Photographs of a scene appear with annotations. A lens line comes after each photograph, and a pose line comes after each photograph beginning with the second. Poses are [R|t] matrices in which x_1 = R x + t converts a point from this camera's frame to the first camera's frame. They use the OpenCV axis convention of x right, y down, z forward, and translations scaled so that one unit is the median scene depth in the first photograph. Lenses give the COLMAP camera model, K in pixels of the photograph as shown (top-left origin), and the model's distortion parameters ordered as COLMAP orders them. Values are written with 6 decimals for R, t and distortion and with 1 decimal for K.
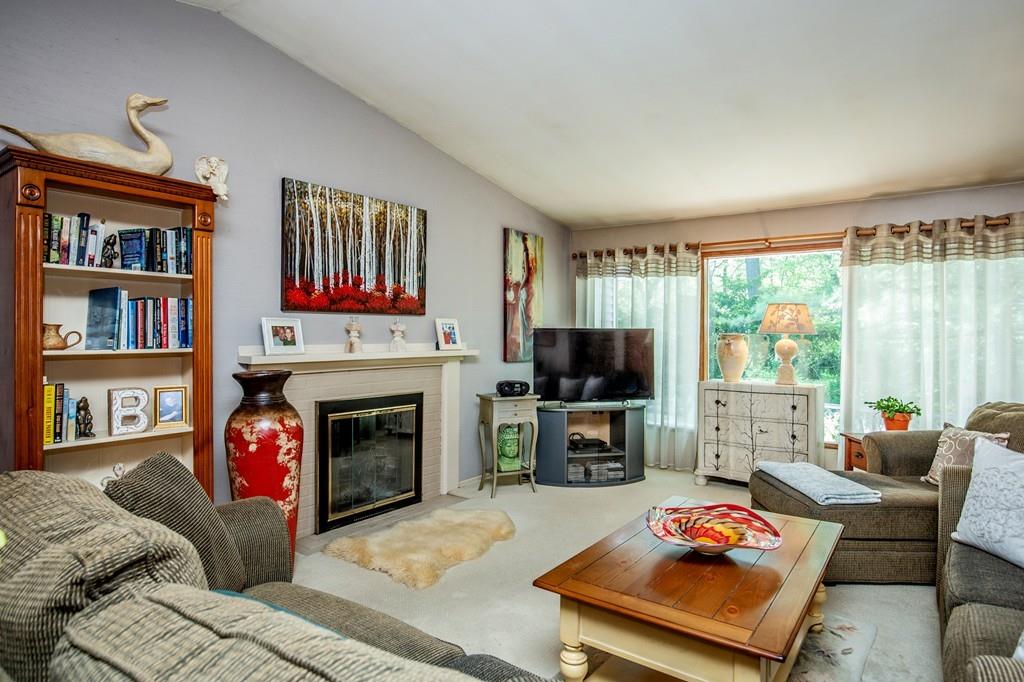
lens RADIAL K [[478.2, 0, 512.0], [0, 478.2, 341.0], [0, 0, 1]] dist [-0.032718, 0.000058]
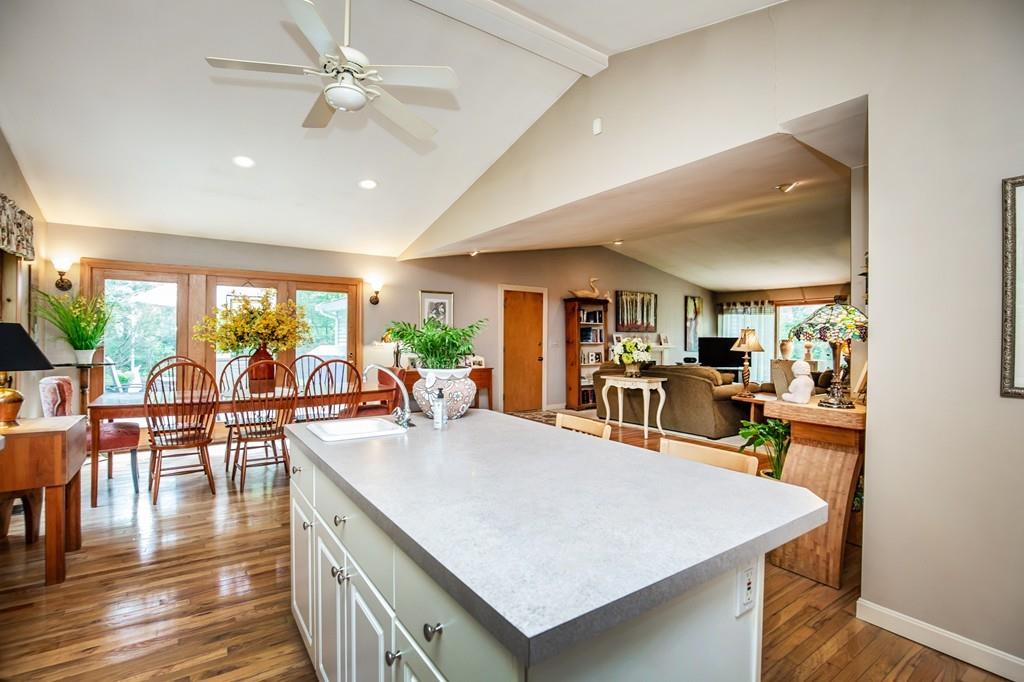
lens RADIAL K [[478.2, 0, 512.0], [0, 478.2, 341.0], [0, 0, 1]] dist [-0.032718, 0.000058]
pose [[0.948894, 0.002837, -0.315582, -0.090162], [-0.008645, 0.999818, -0.017007, 0.041903], [0.315477, 0.018866, 0.948746, -1.603323]]
